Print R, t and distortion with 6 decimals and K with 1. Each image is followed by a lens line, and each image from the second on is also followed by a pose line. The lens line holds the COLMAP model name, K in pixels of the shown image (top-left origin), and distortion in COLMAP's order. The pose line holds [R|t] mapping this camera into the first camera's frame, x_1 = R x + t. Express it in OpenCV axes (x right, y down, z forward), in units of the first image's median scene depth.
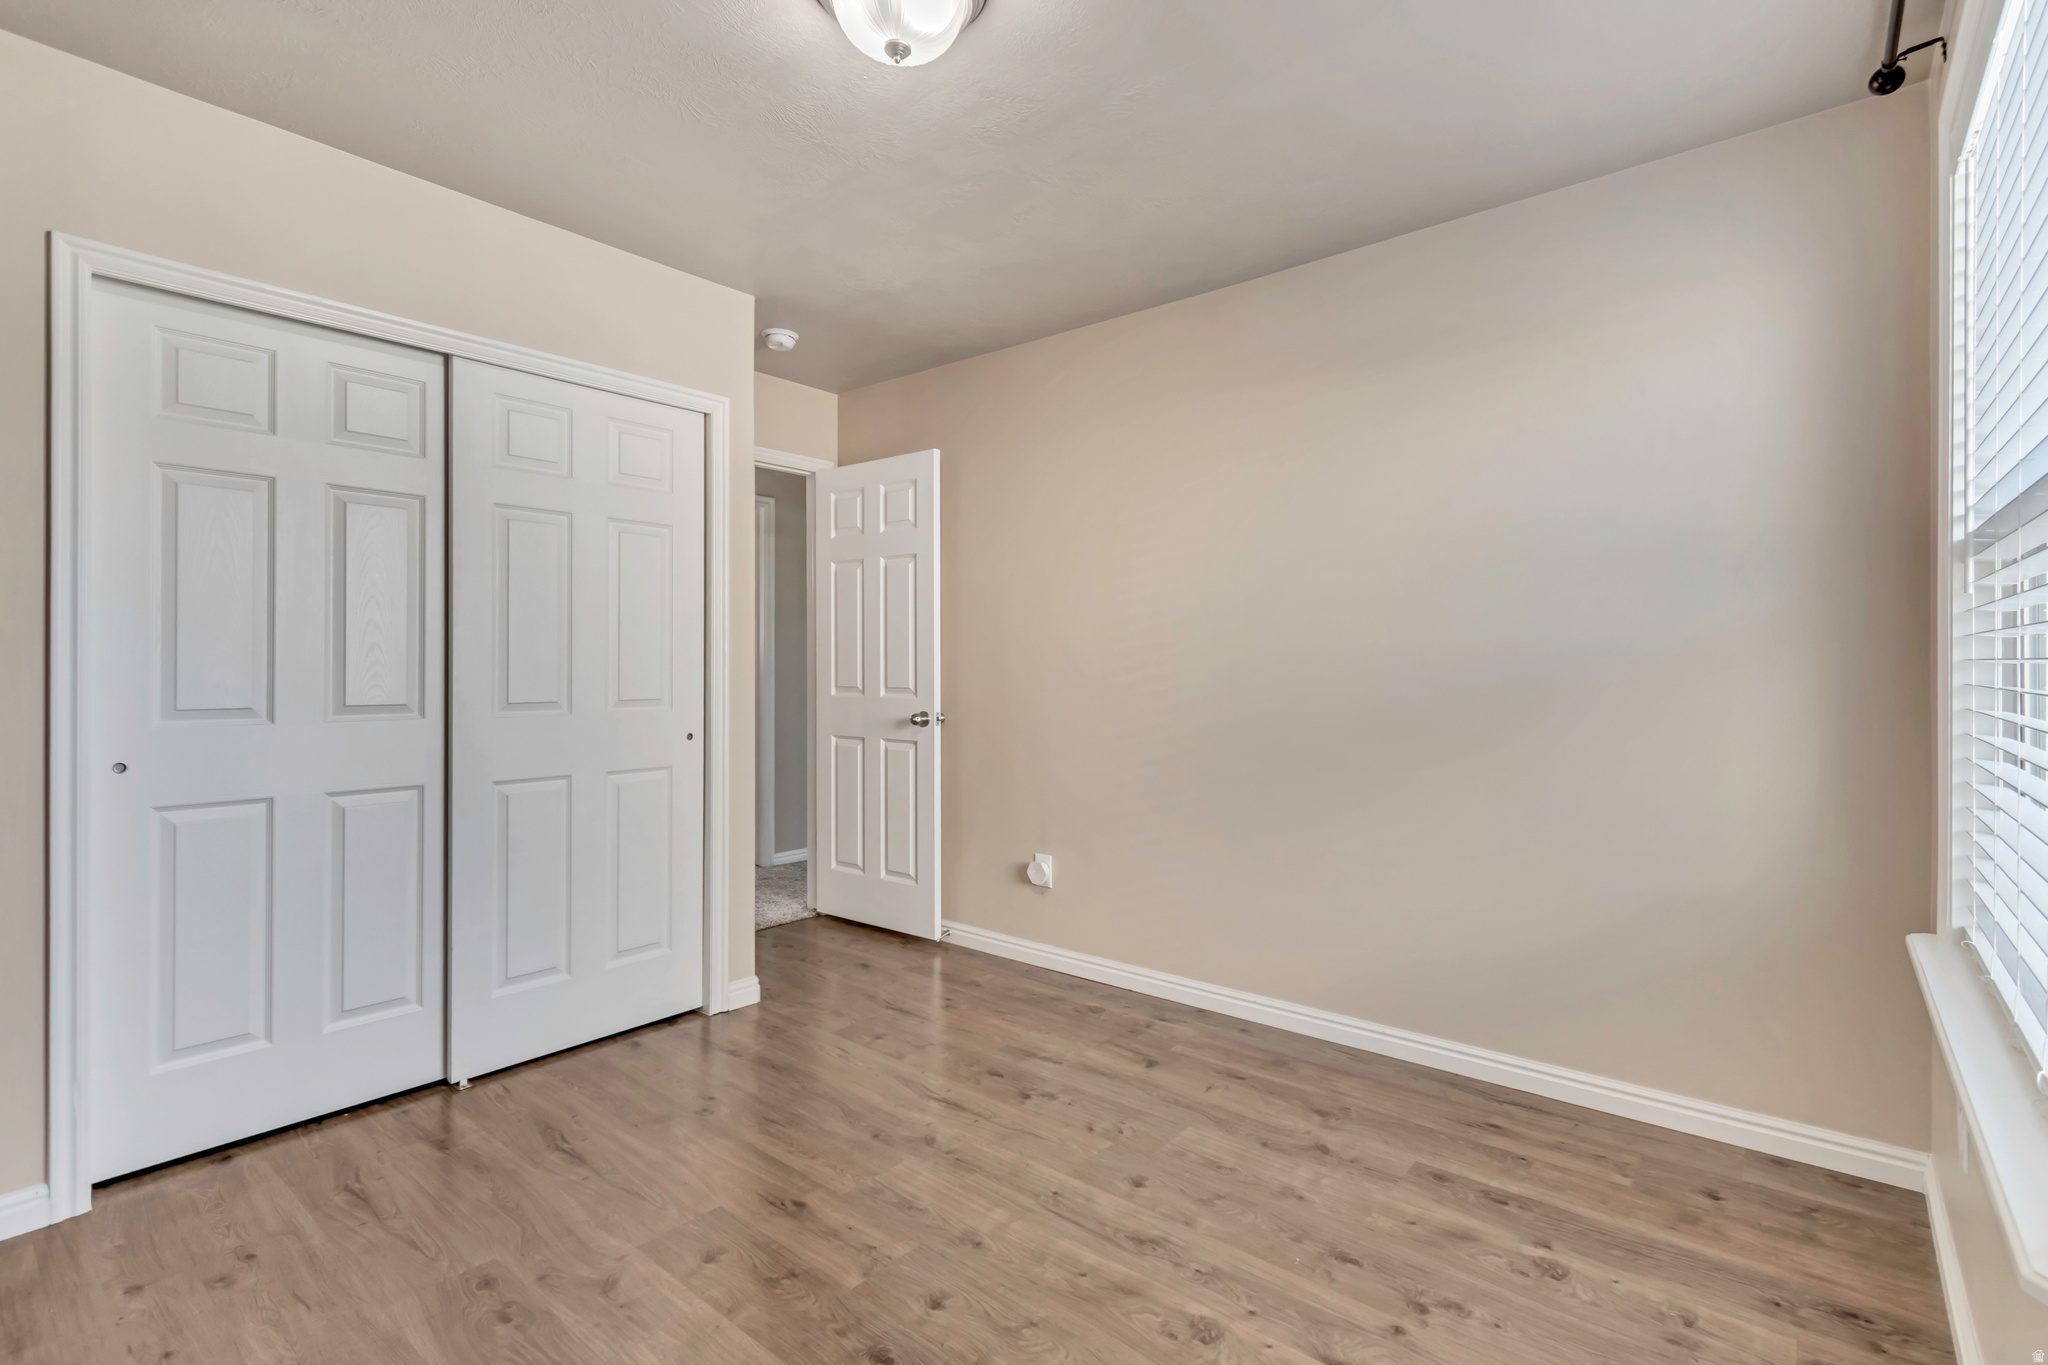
lens RADIAL K [[938.9, 0, 1034.1], [0, 938.9, 677.8], [0, 0, 1]] dist [0.001689, -0.000554]
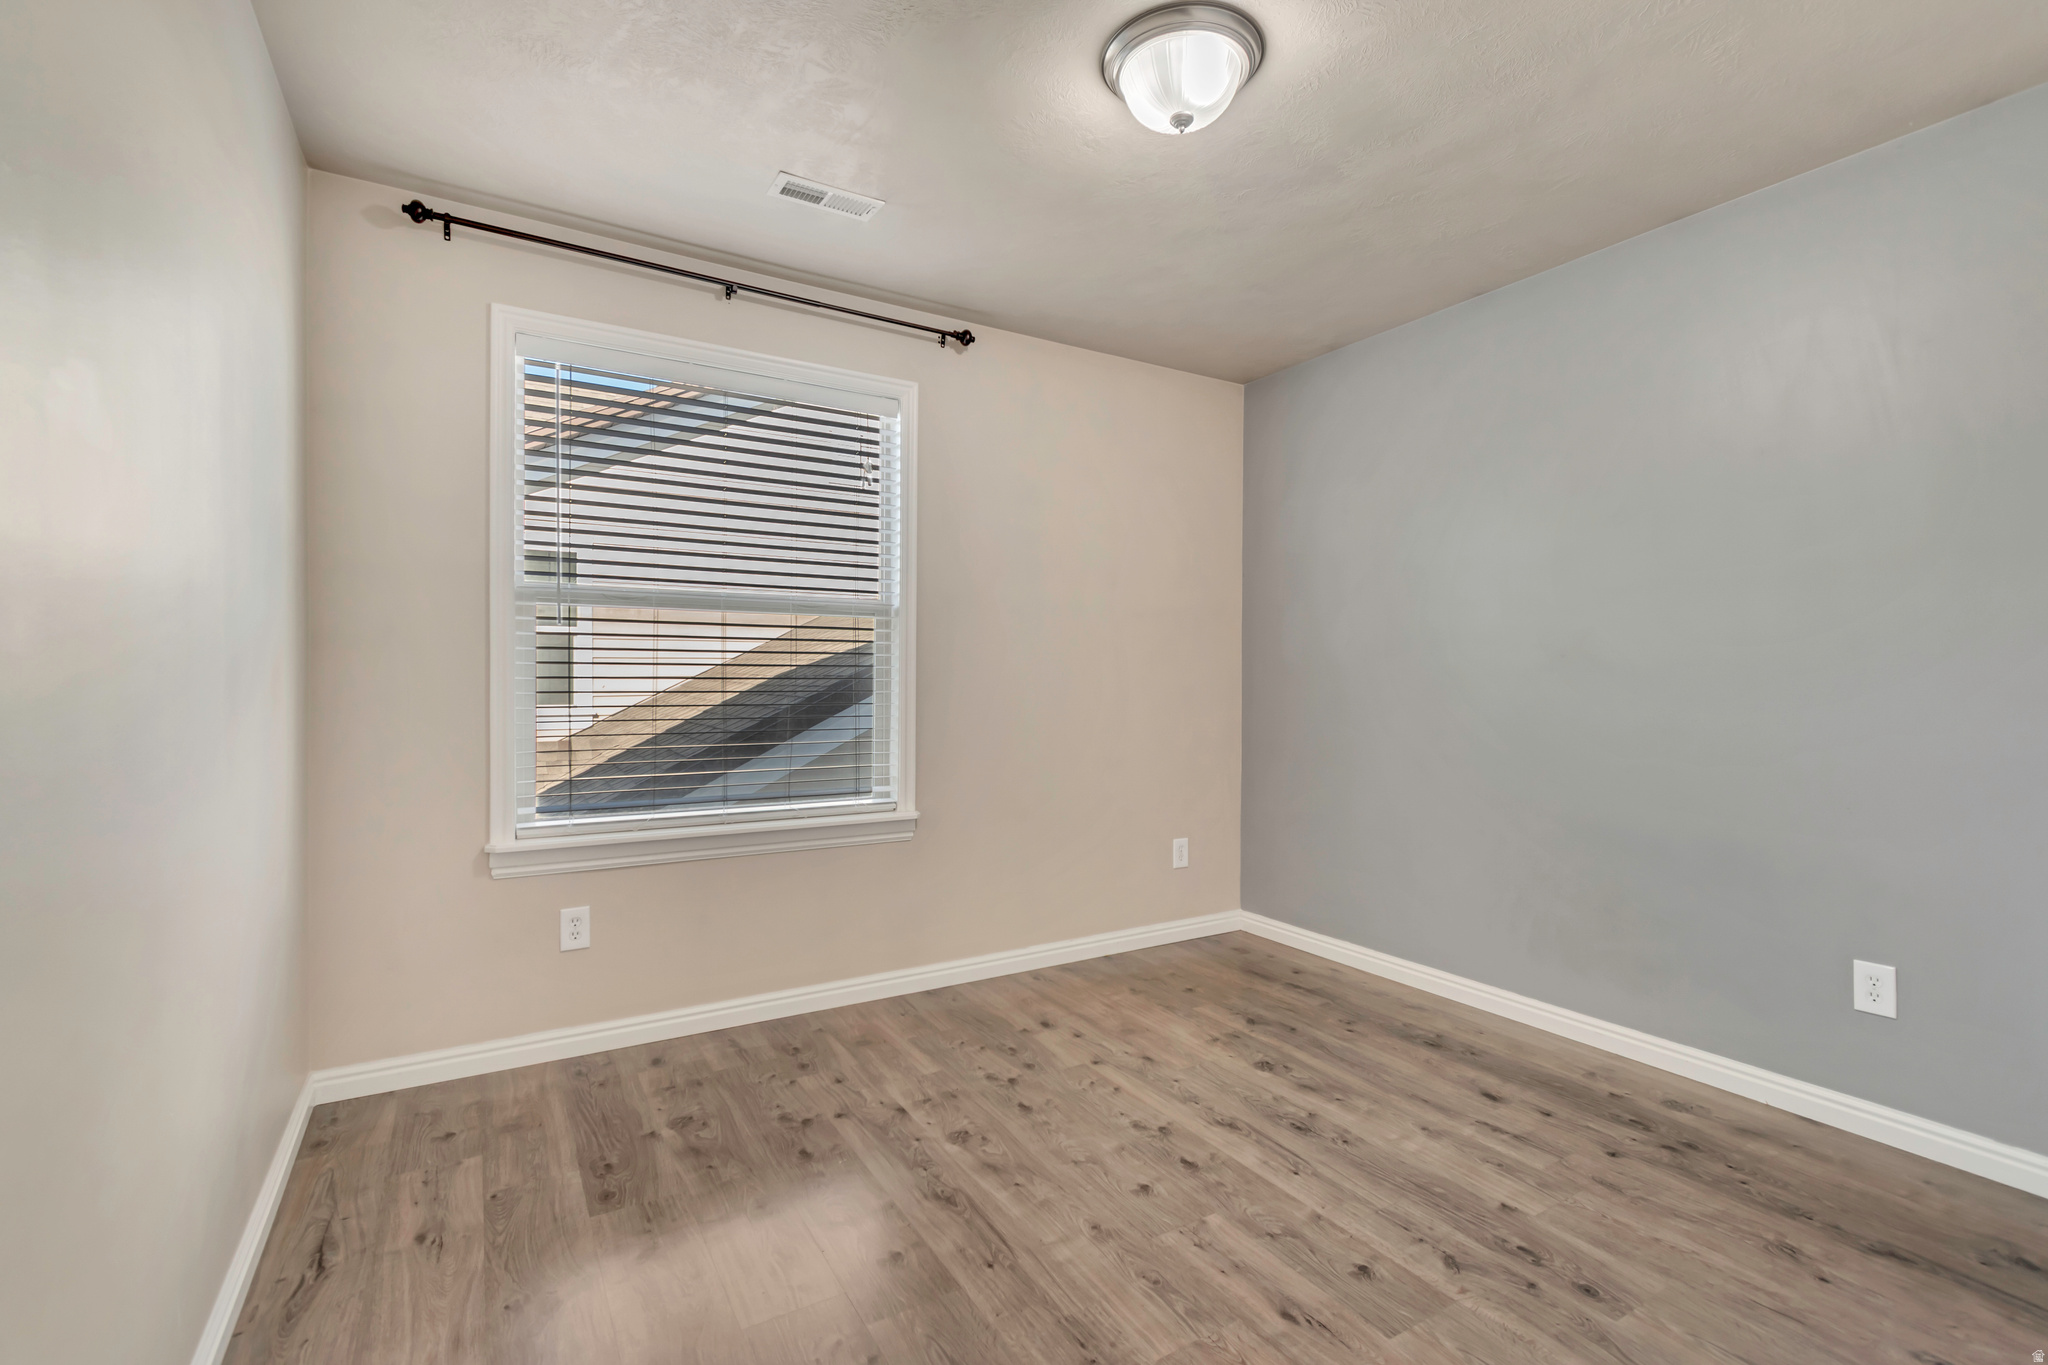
lens RADIAL K [[938.9, 0, 1034.1], [0, 938.9, 677.8], [0, 0, 1]] dist [0.001689, -0.000554]
pose [[-0.947099, -0.005438, 0.320894, -0.321052], [-0.000909, 0.999898, 0.014260, -0.013487], [-0.320939, 0.013214, -0.947008, 1.974570]]
